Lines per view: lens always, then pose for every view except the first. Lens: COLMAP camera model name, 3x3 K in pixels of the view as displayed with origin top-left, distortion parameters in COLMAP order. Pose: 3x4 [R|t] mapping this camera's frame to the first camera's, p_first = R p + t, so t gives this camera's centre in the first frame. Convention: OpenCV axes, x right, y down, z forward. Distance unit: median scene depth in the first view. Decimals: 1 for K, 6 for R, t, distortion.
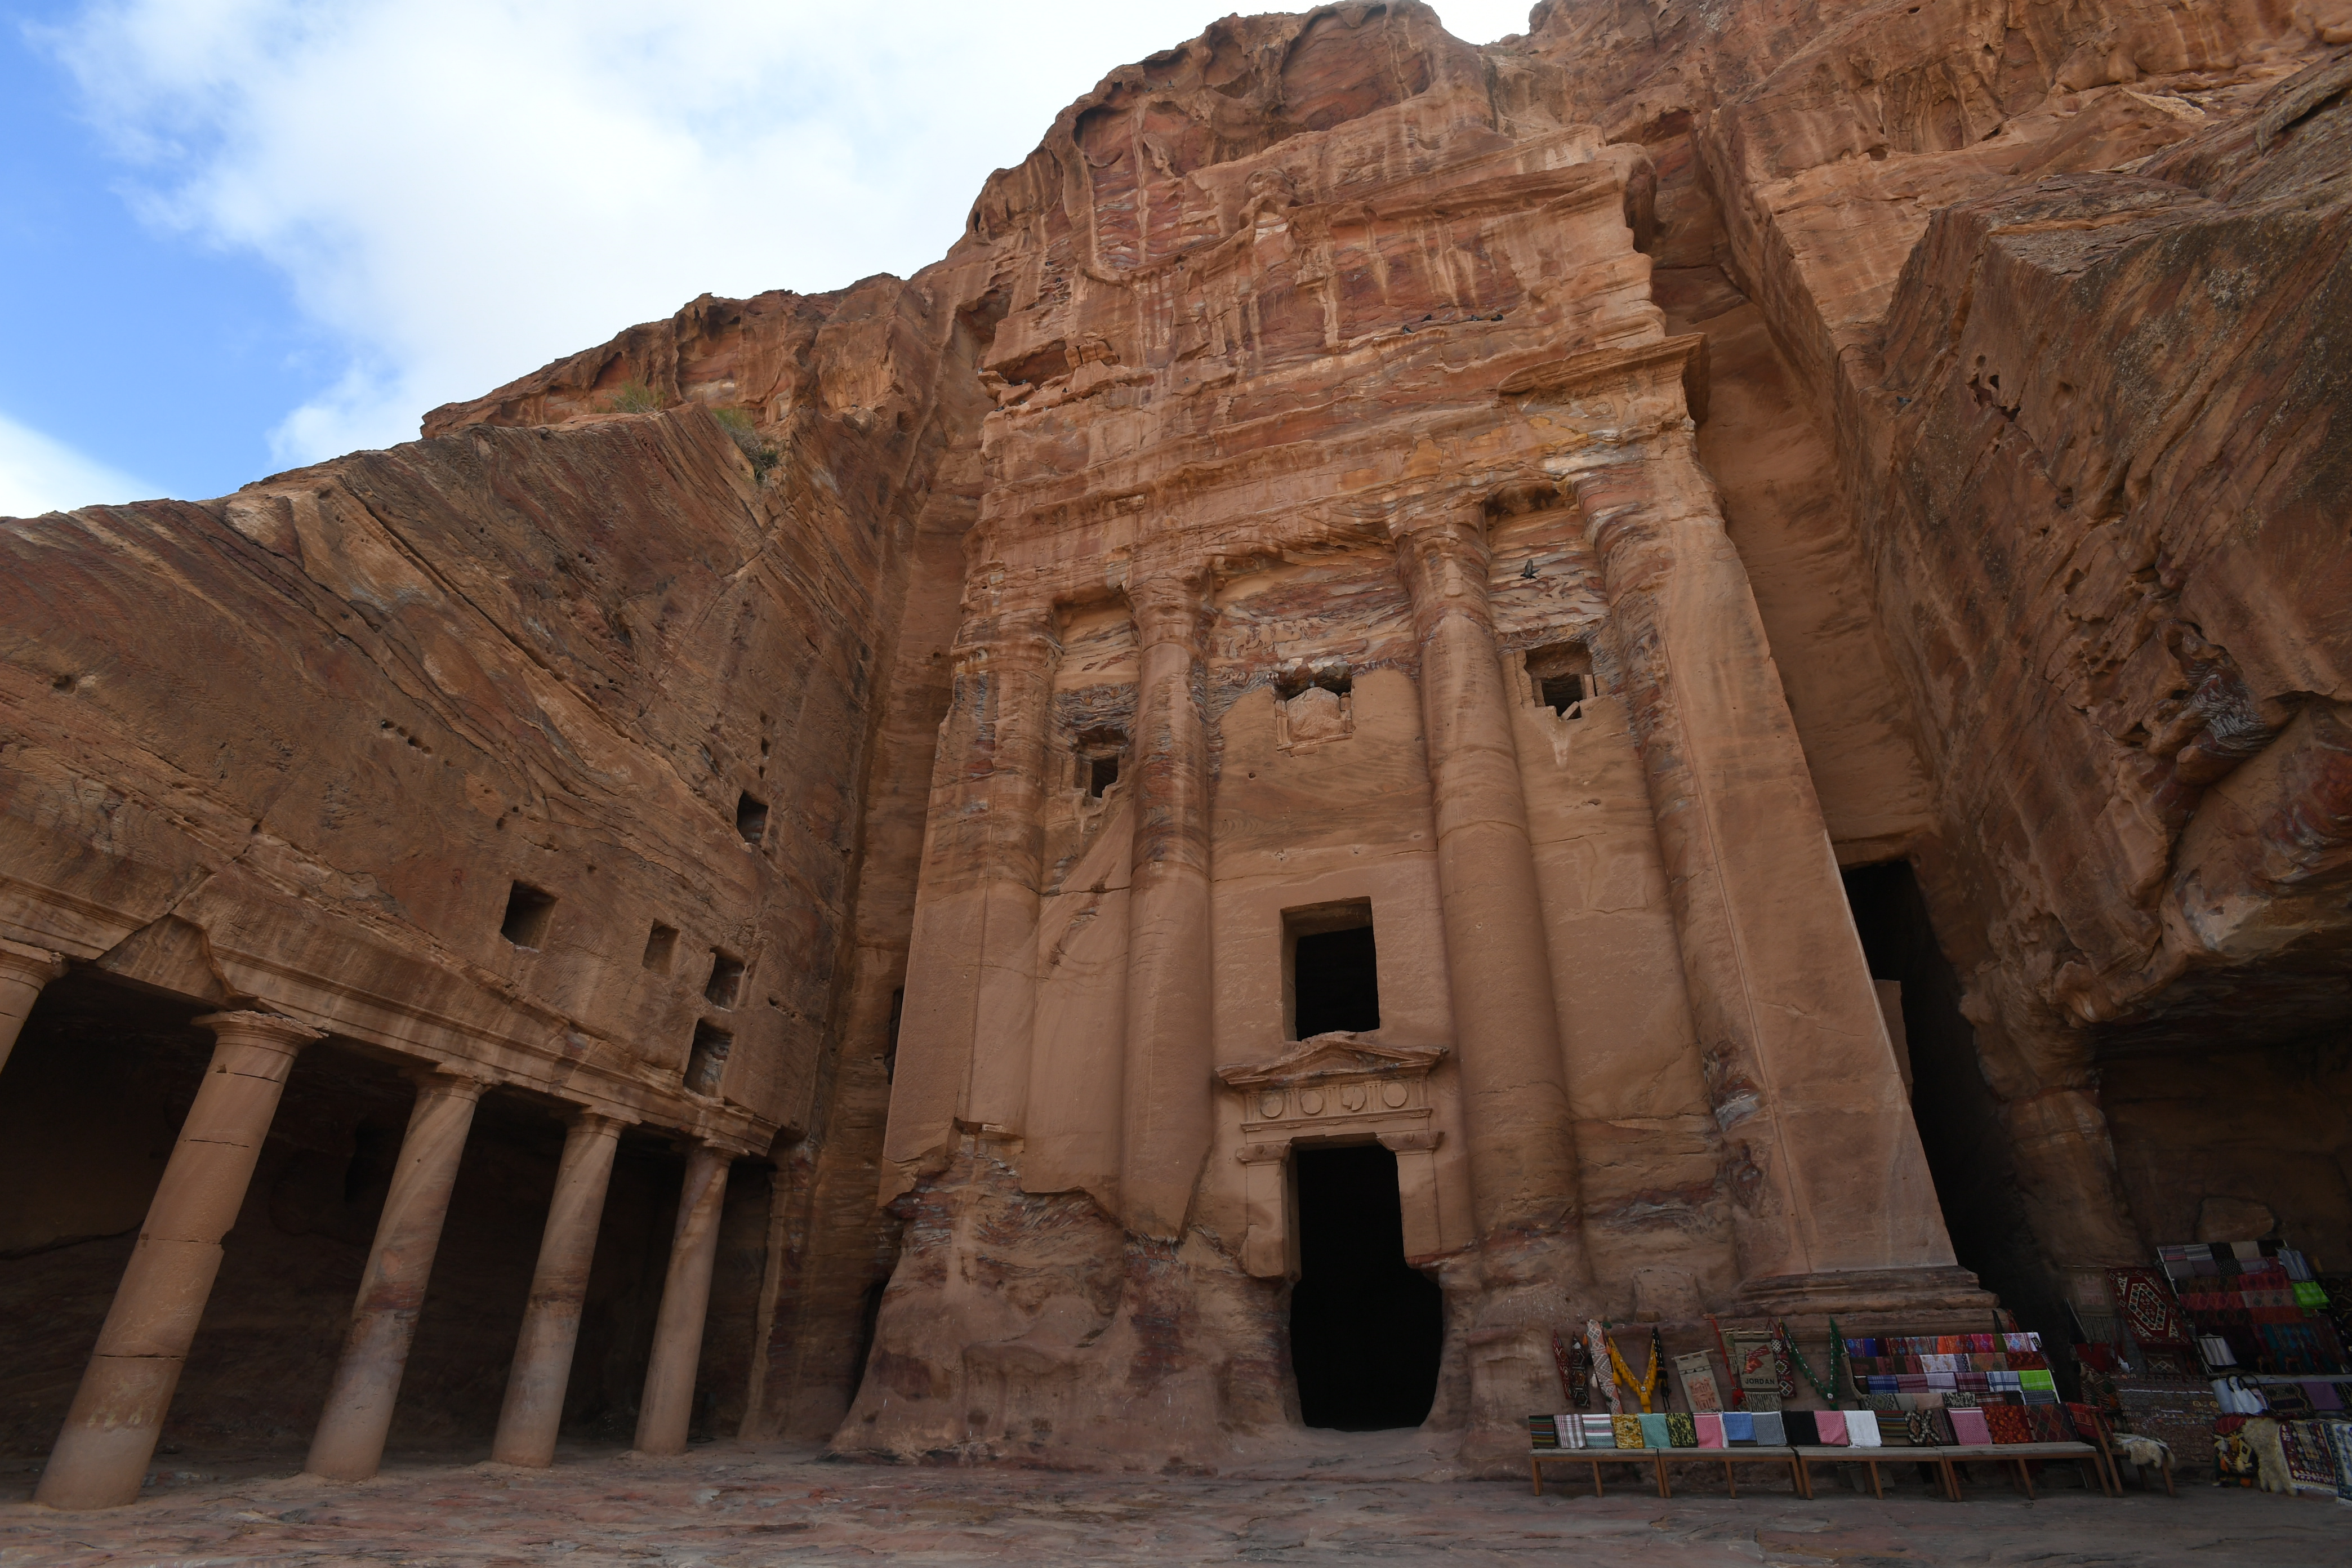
lens RADIAL K [[1146.3, 0, 1176.0], [0, 1146.3, 784.0], [0, 0, 1]] dist [-0.077493, 0.036136]
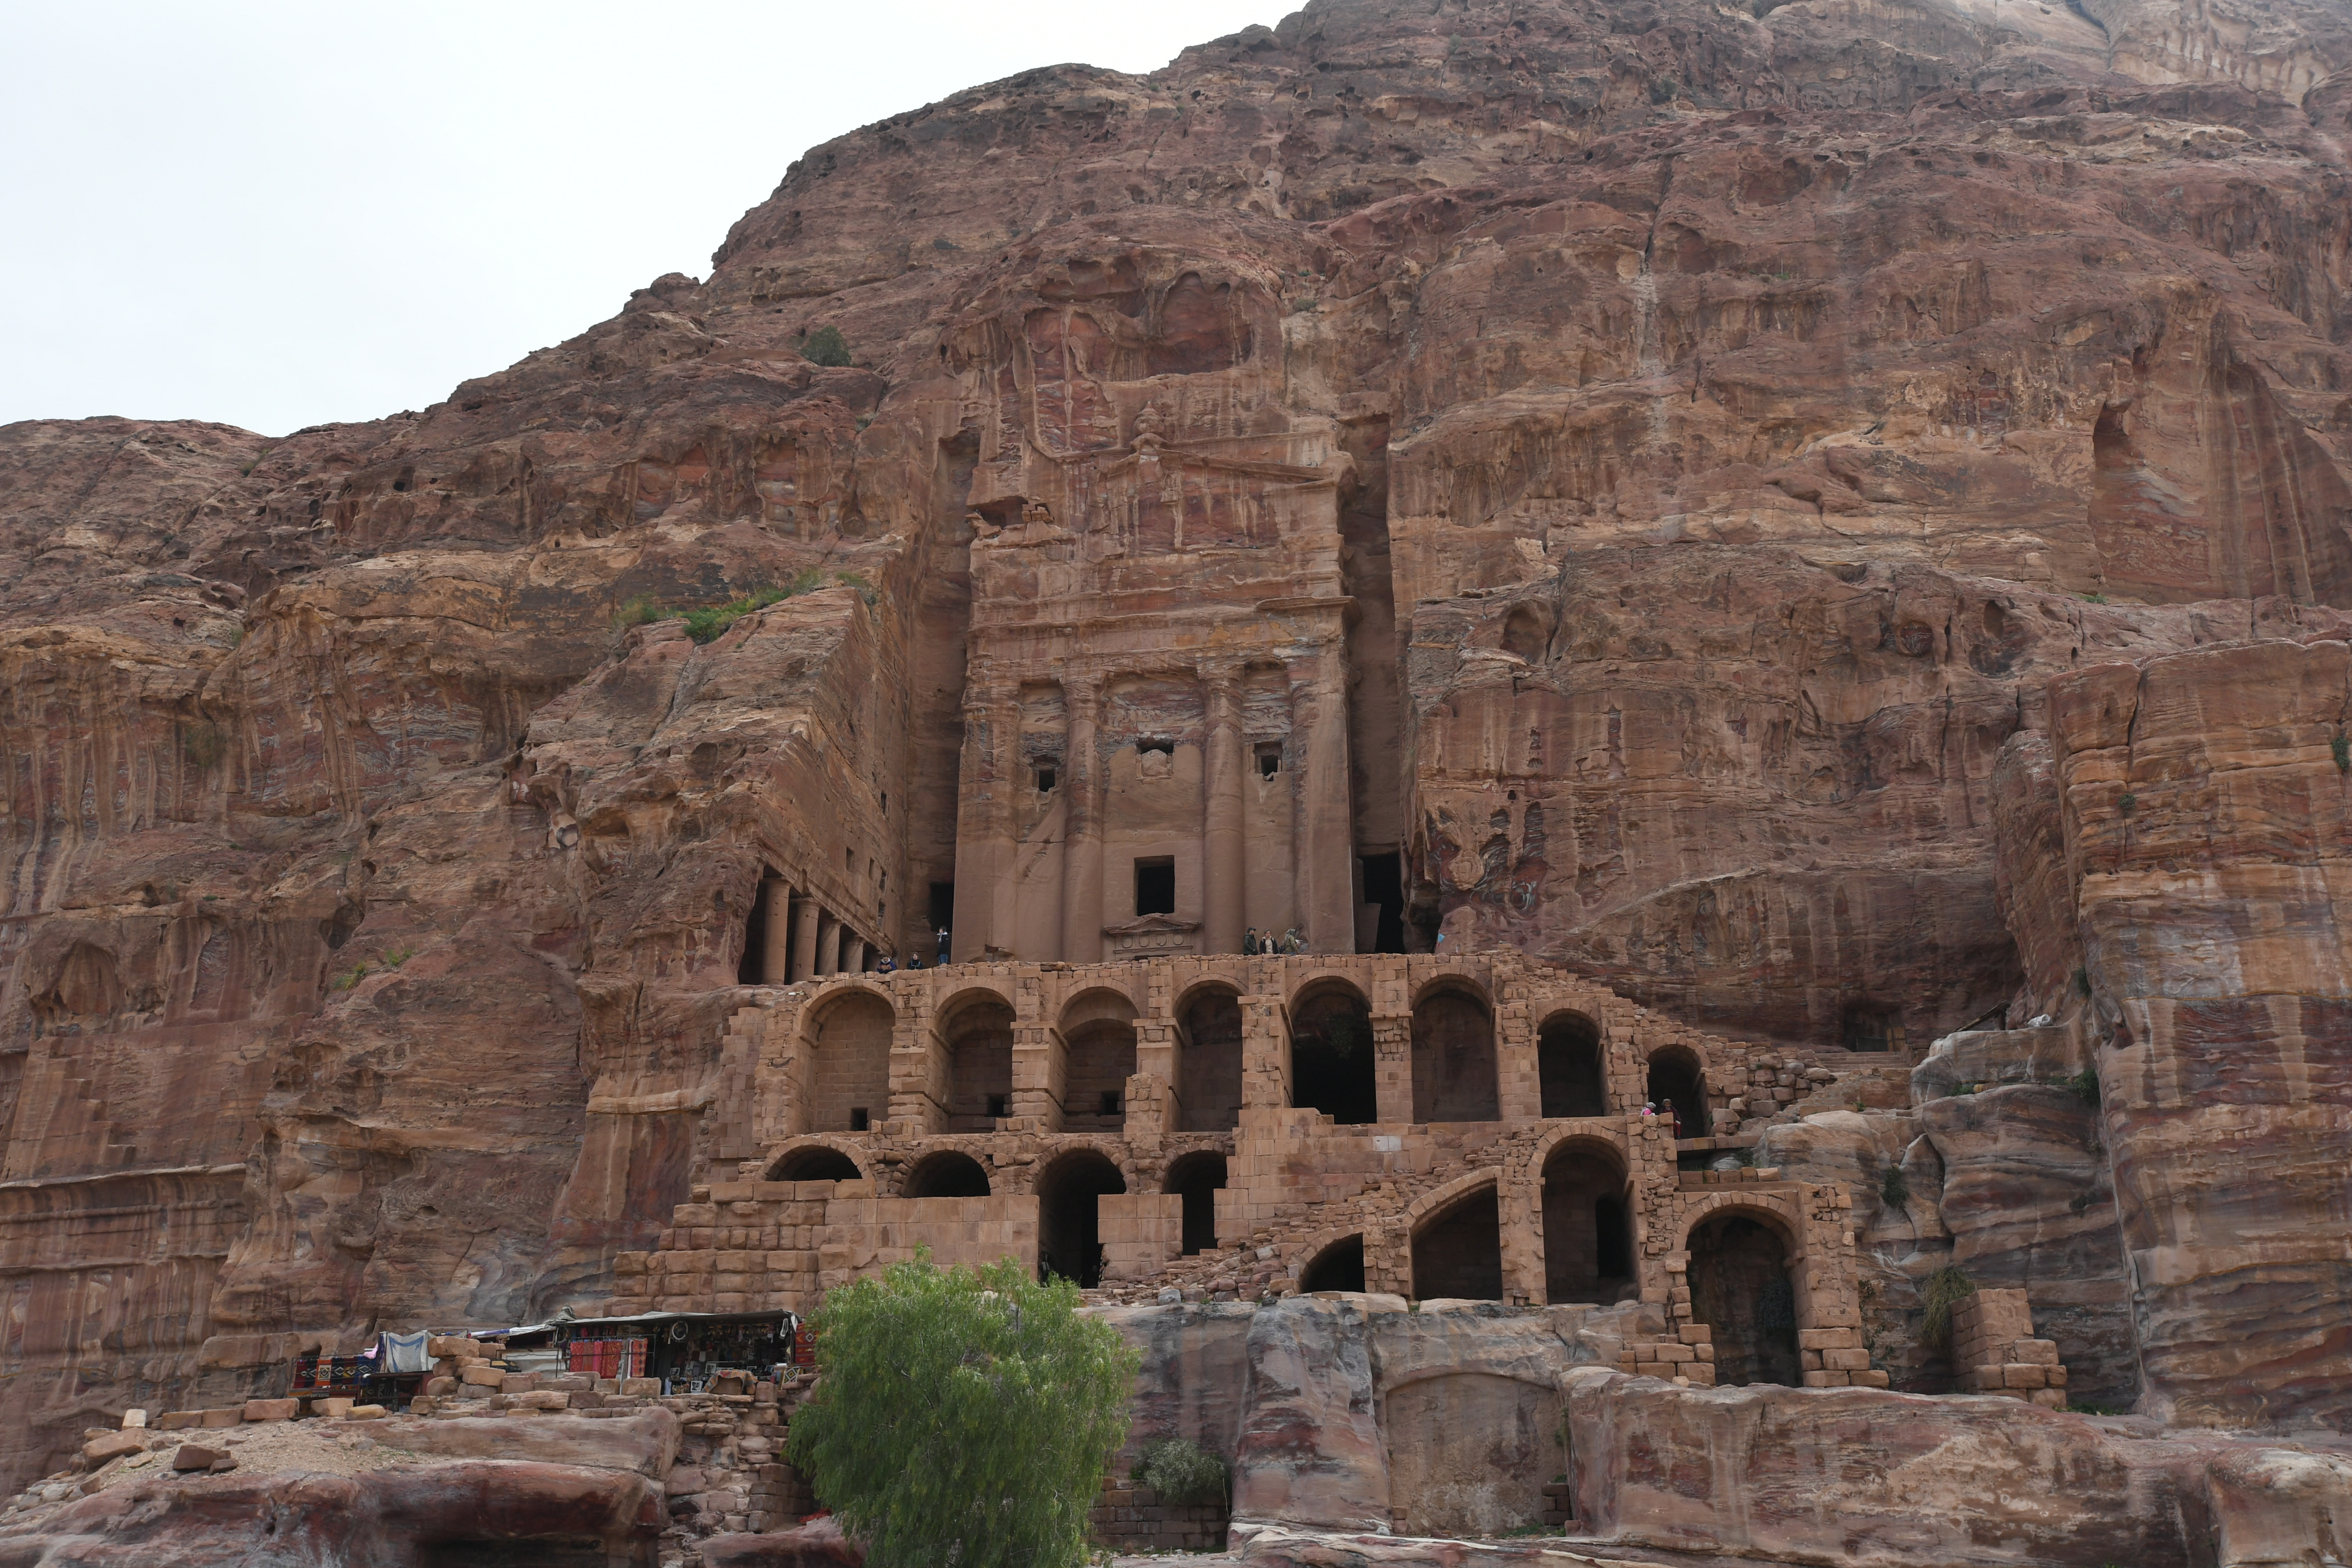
lens RADIAL K [[2355.6, 0, 1176.0], [0, 2355.6, 784.0], [0, 0, 1]] dist [0.008738, 0.001062]
pose [[0.987401, 0.043923, 0.152021, -0.452018], [-0.068682, 0.984453, 0.161662, -0.661960], [-0.142556, -0.170066, 0.975067, -2.938855]]
